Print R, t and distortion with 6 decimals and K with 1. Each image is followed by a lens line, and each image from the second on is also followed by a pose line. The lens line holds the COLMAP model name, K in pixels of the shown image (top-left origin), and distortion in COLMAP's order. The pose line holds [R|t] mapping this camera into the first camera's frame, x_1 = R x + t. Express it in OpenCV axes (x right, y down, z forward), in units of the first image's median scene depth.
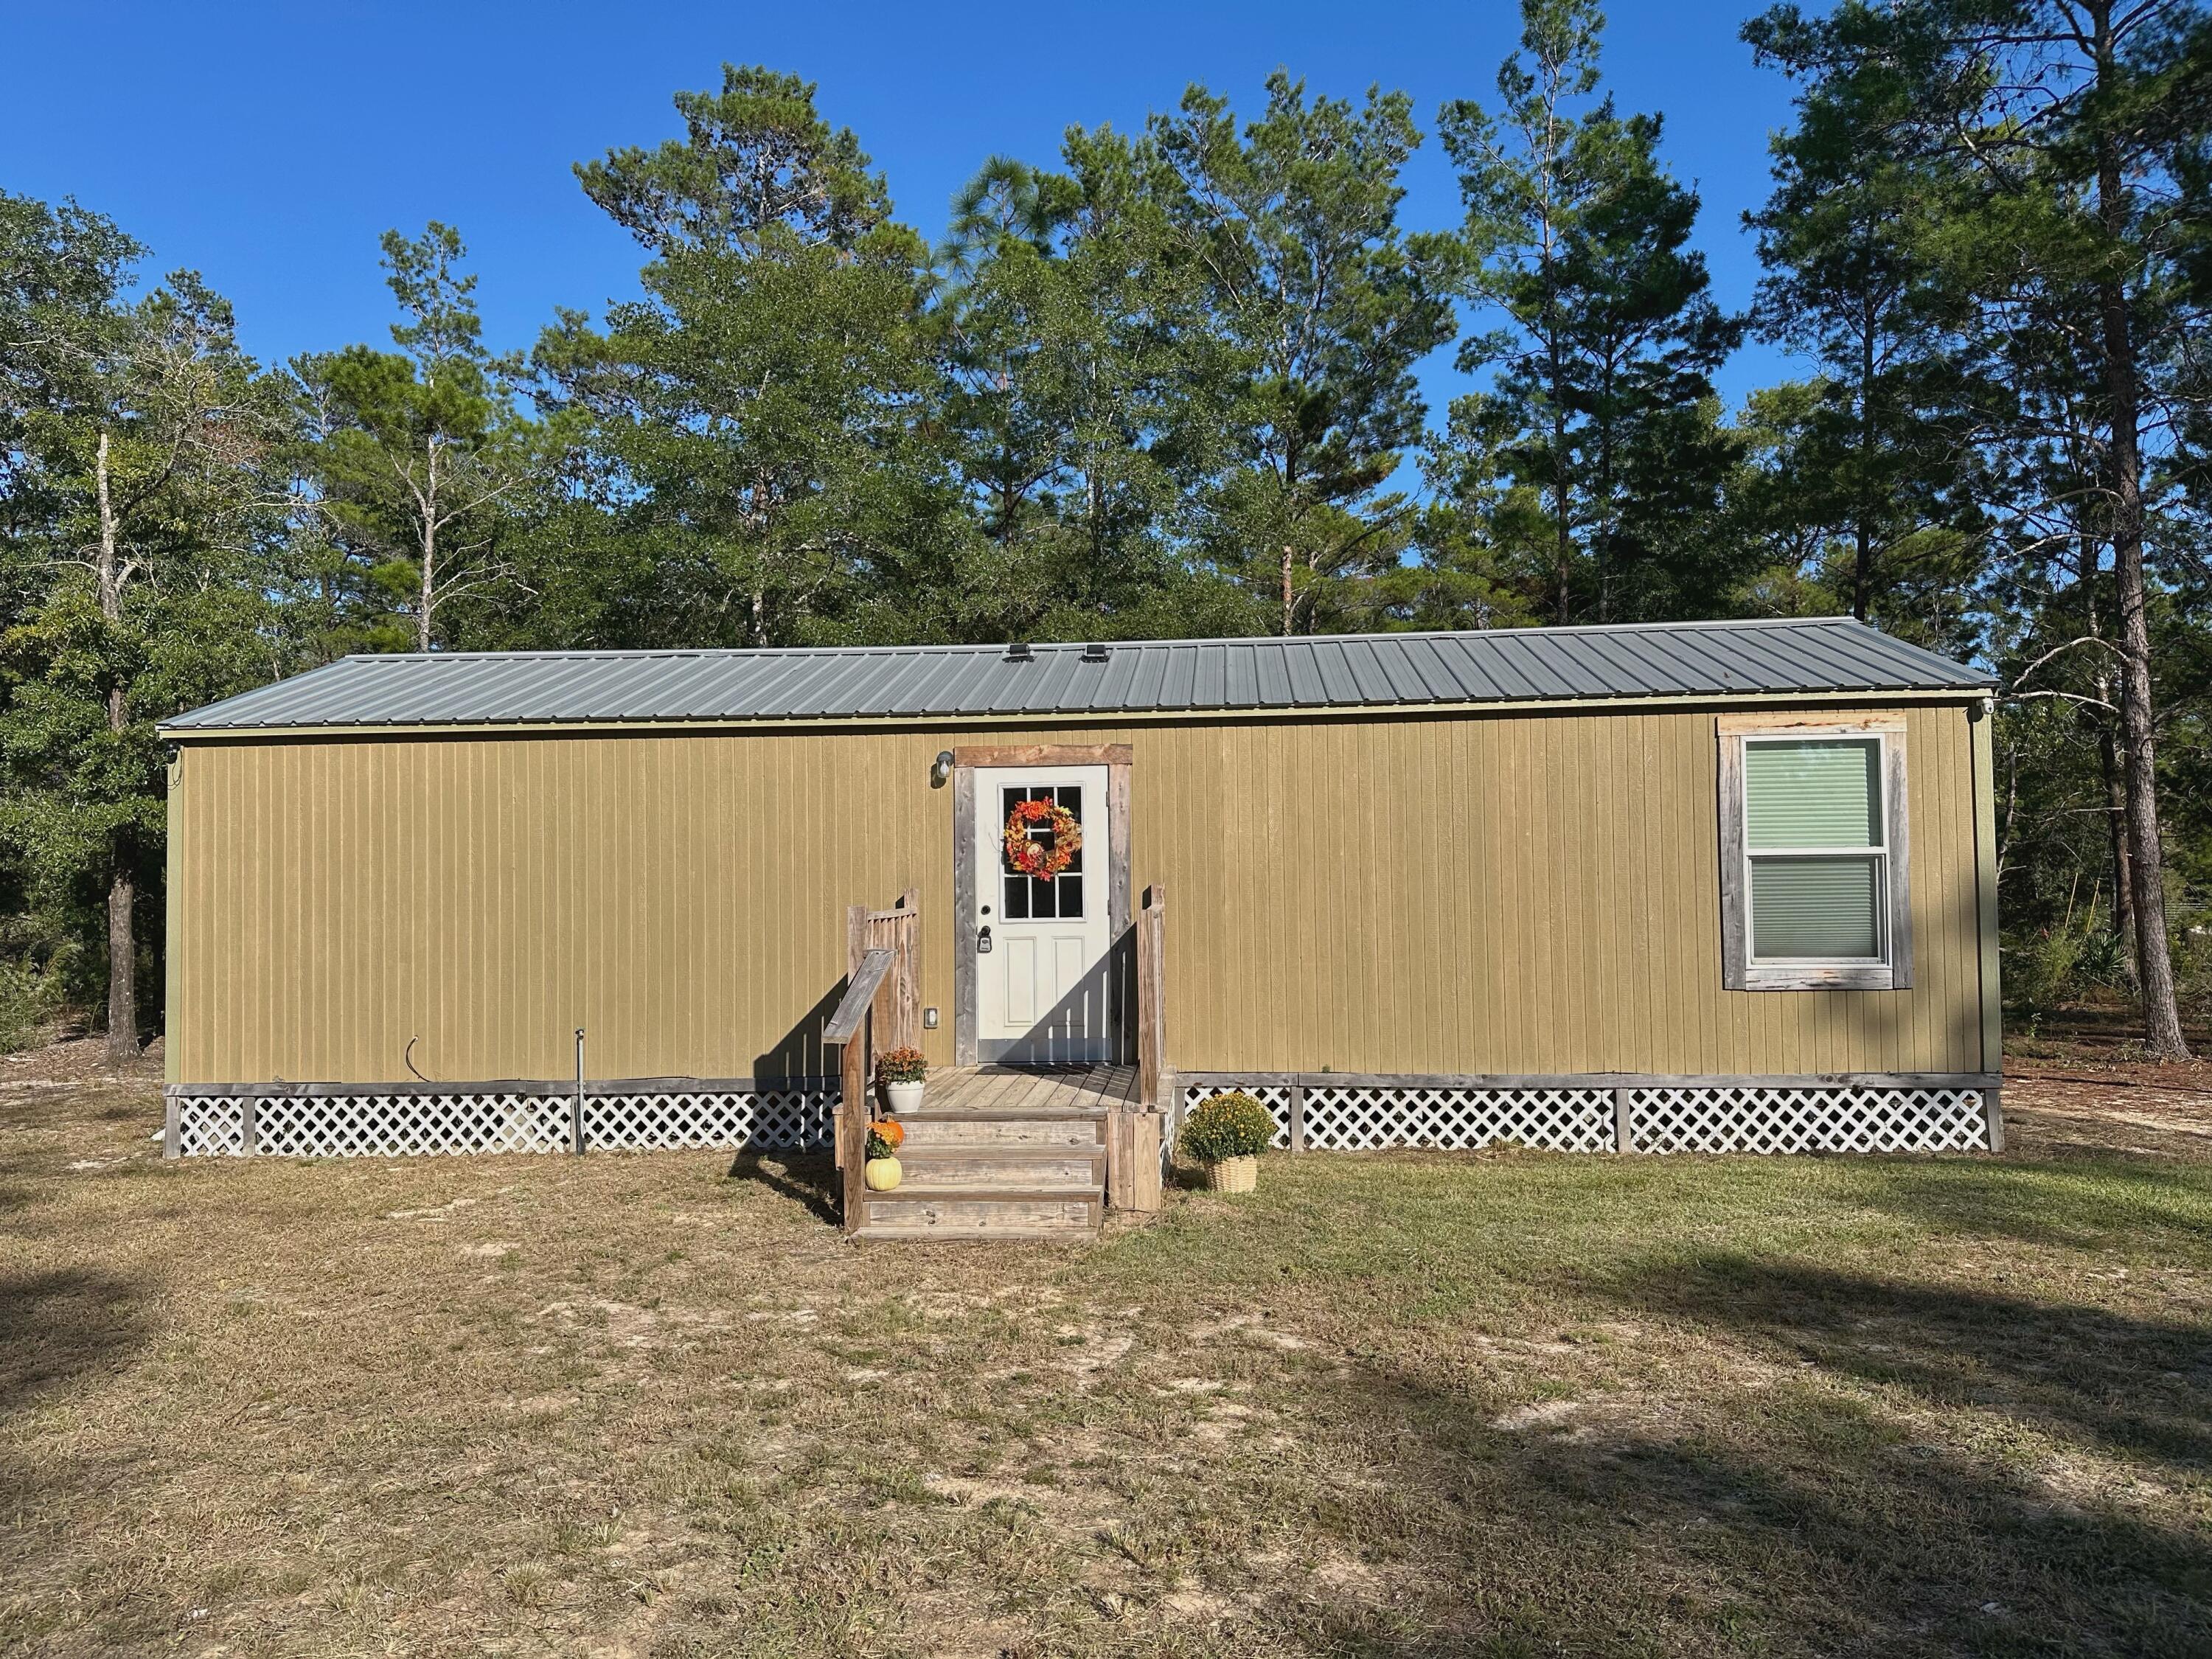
lens RADIAL K [[1530.8, 0, 1098.4], [0, 1530.8, 831.6], [0, 0, 1]] dist [0.148933, -0.263014]
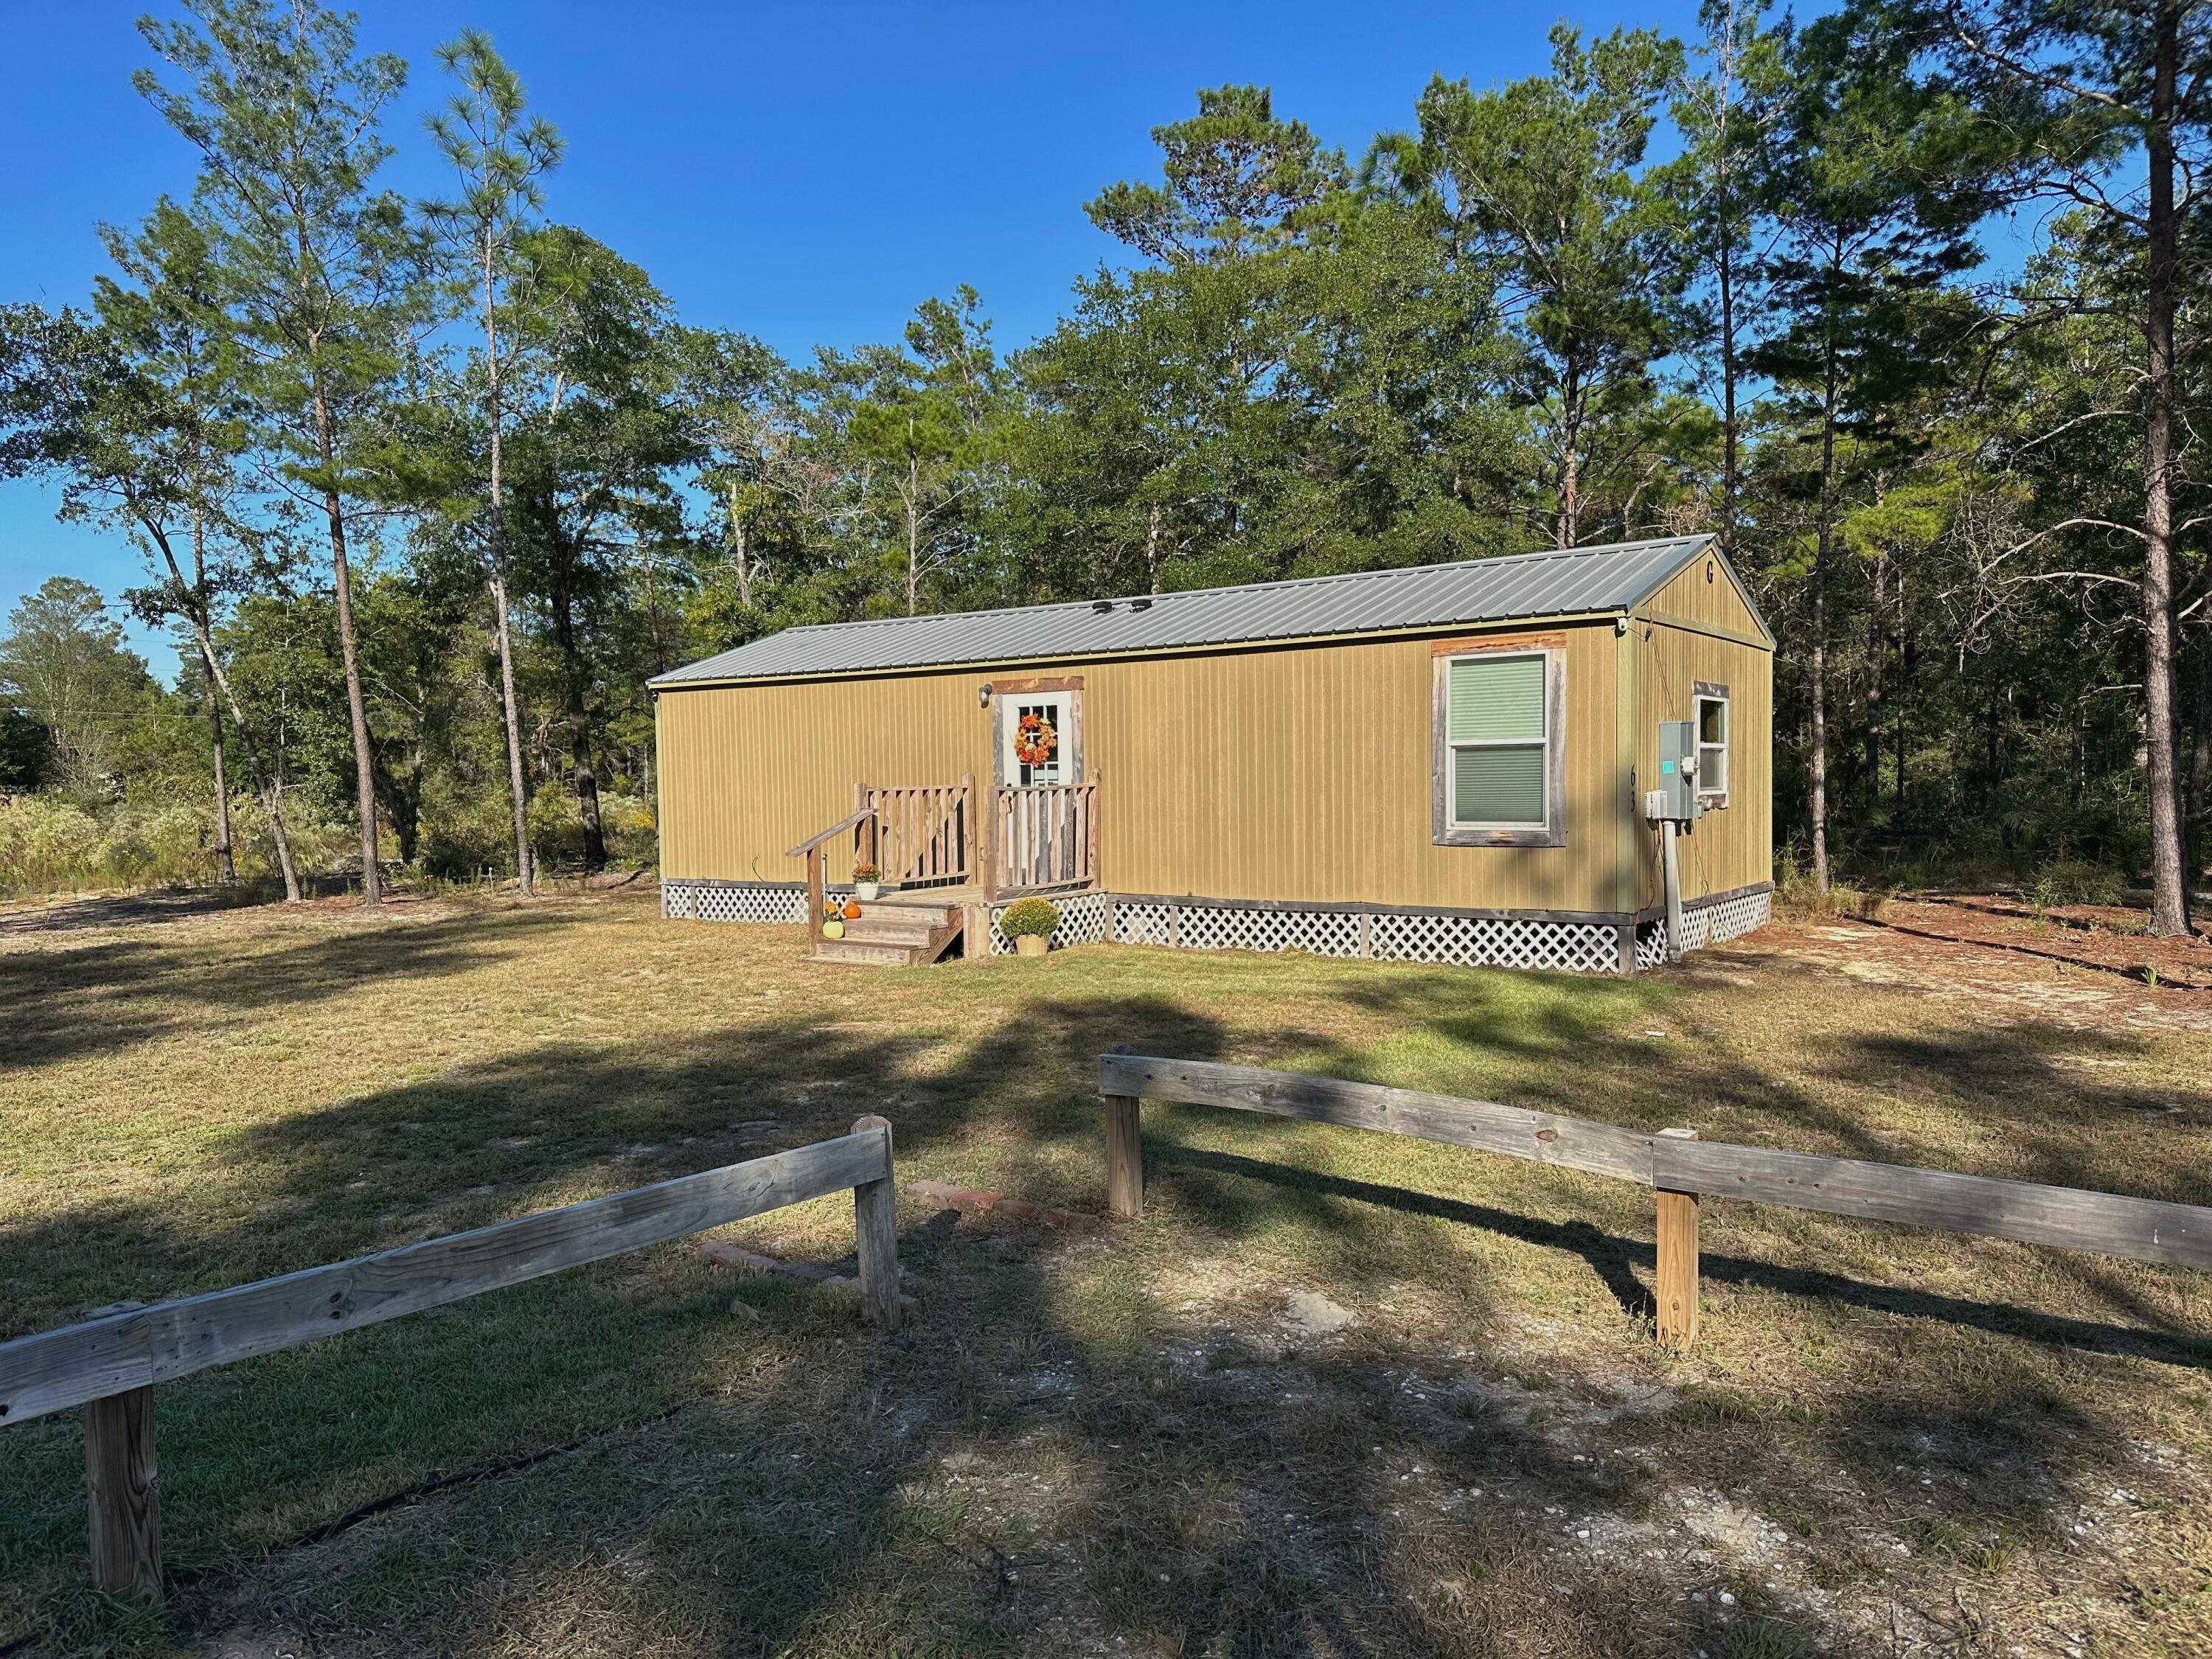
lens RADIAL K [[1522.3, 0, 1106.0], [0, 1522.3, 829.5], [0, 0, 1]] dist [0.148398, -0.254091]
pose [[0.855482, 0.017574, -0.517534, 0.813913], [0.023503, 0.997076, 0.072708, -0.014984], [0.517299, -0.074364, 0.852568, -0.274697]]
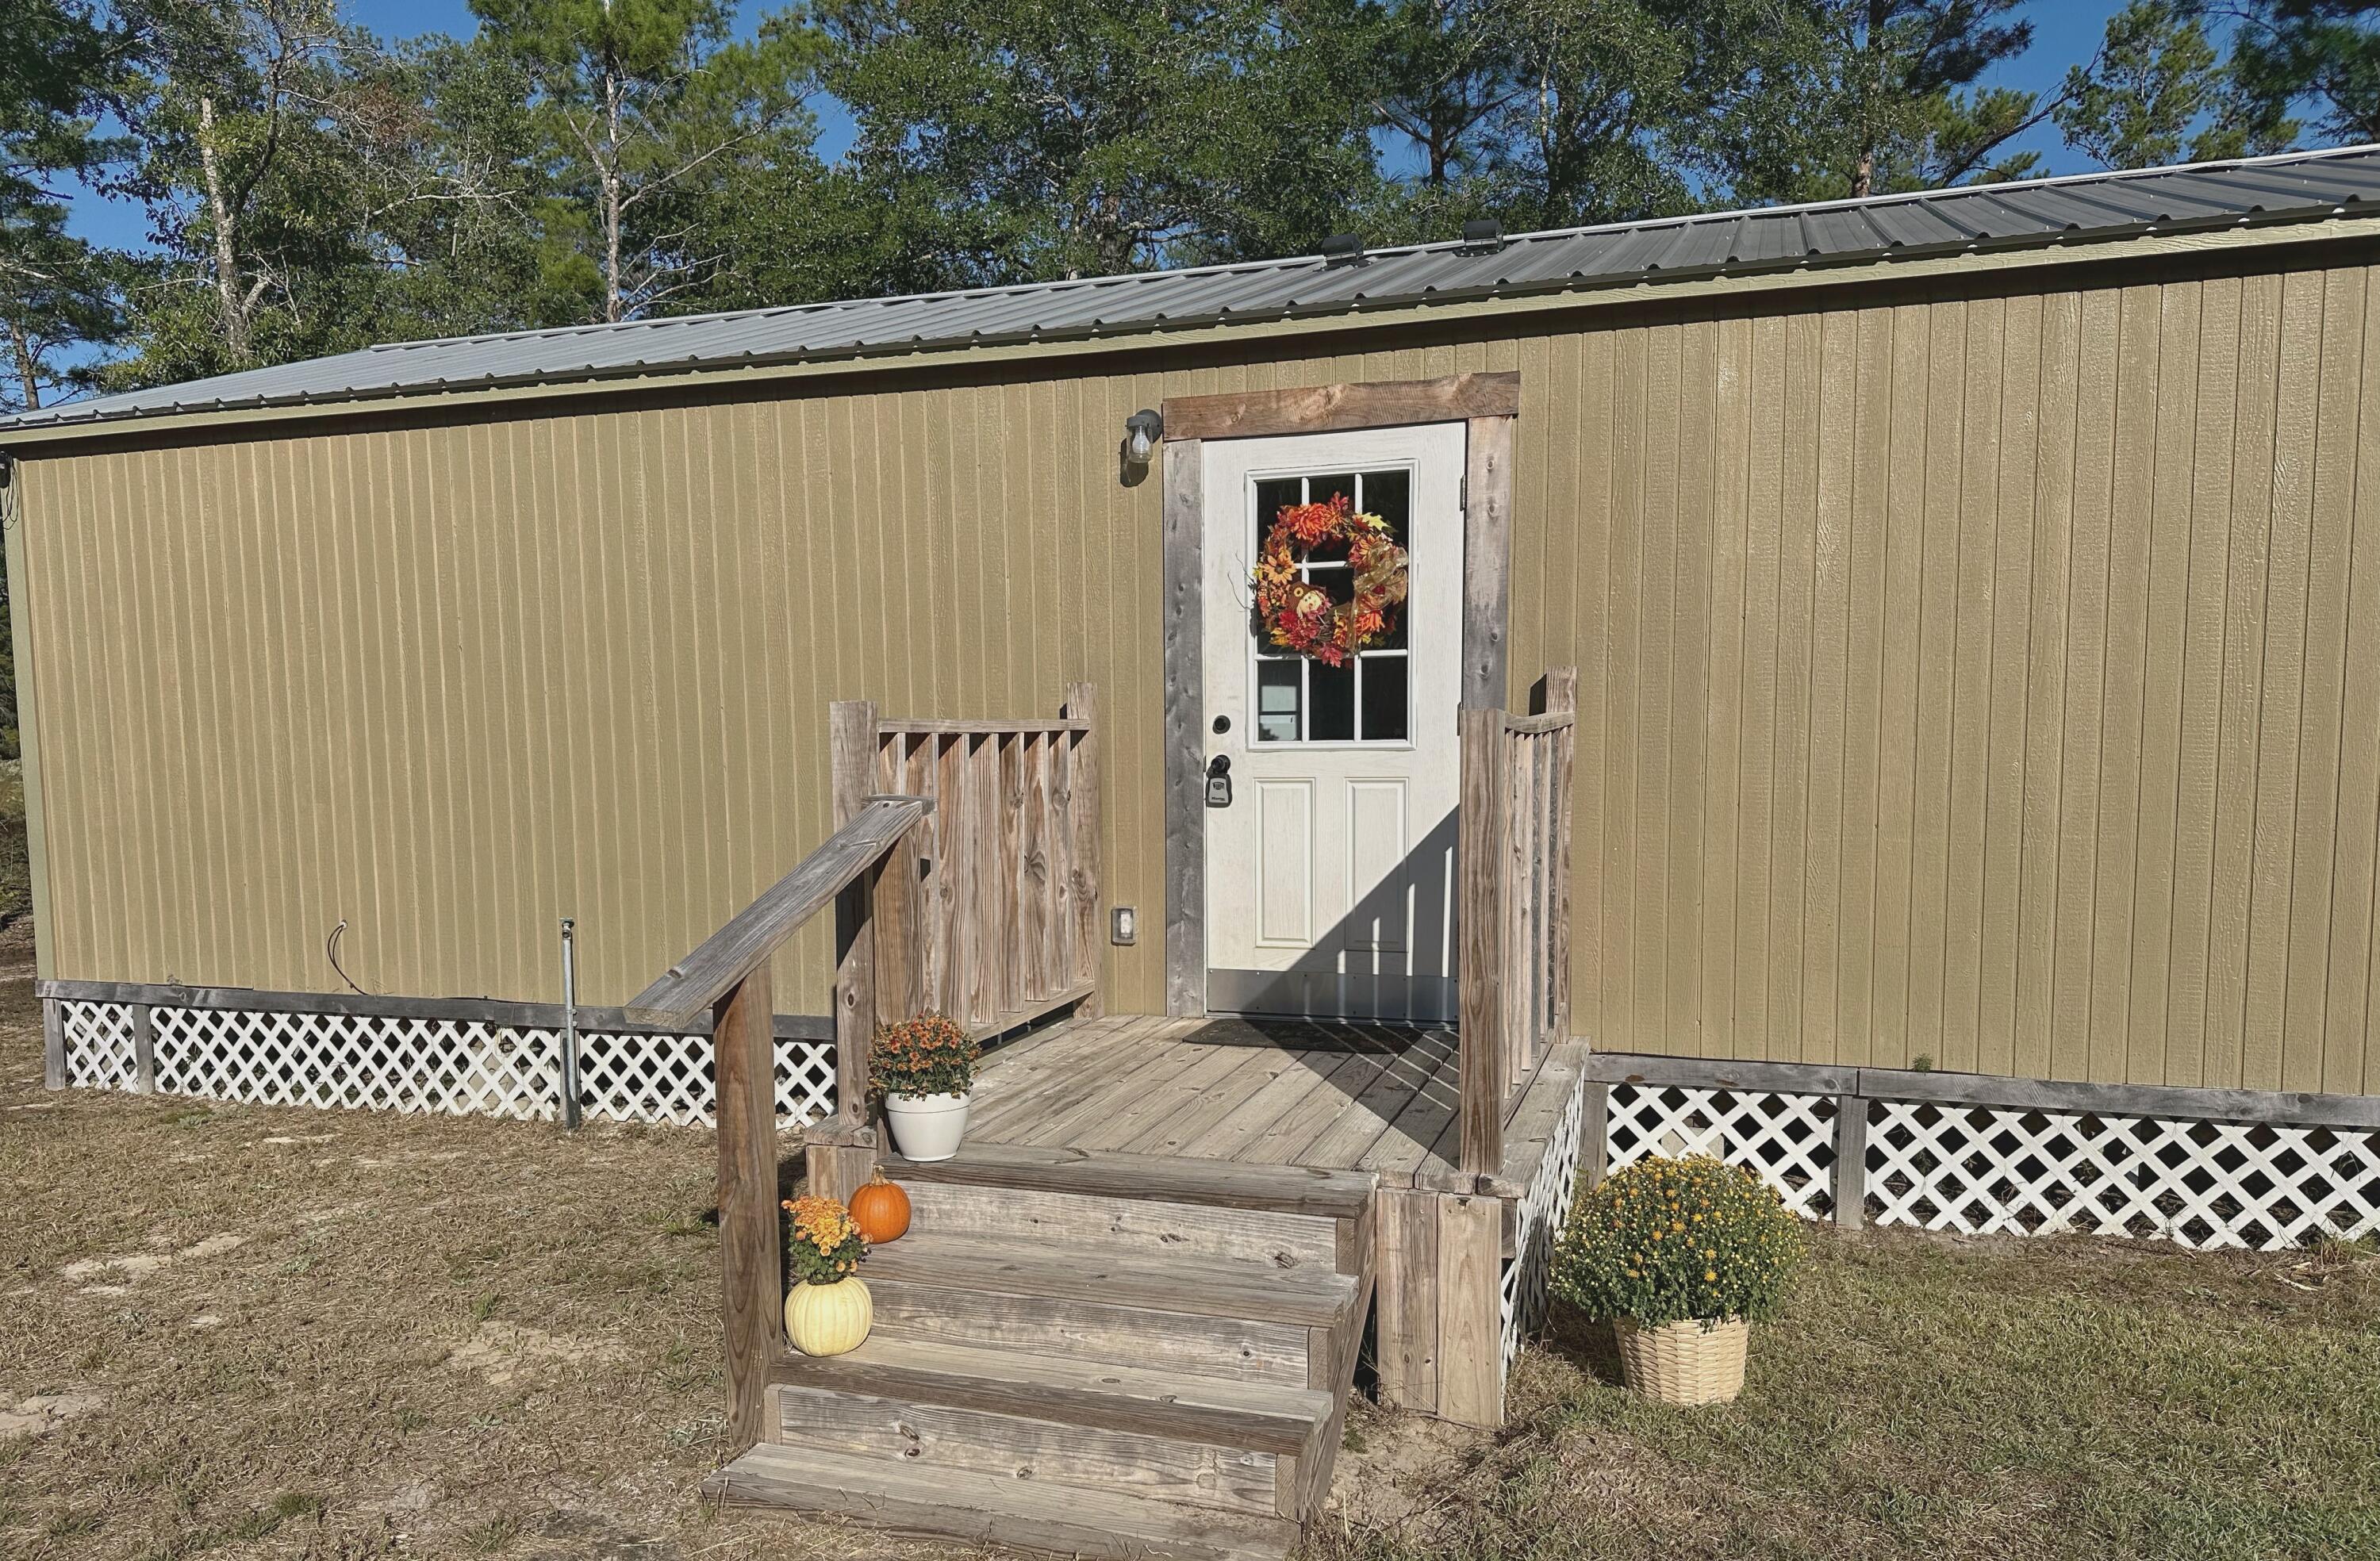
lens RADIAL K [[1655.5, 0, 1188.4], [0, 1655.5, 893.8], [0, 0, 1]] dist [0.112961, -0.161987]
pose [[0.971139, 0.027433, -0.236932, 0.050090], [0.004808, 0.990910, 0.134440, 0.032602], [0.238467, -0.131699, 0.962179, 0.450865]]
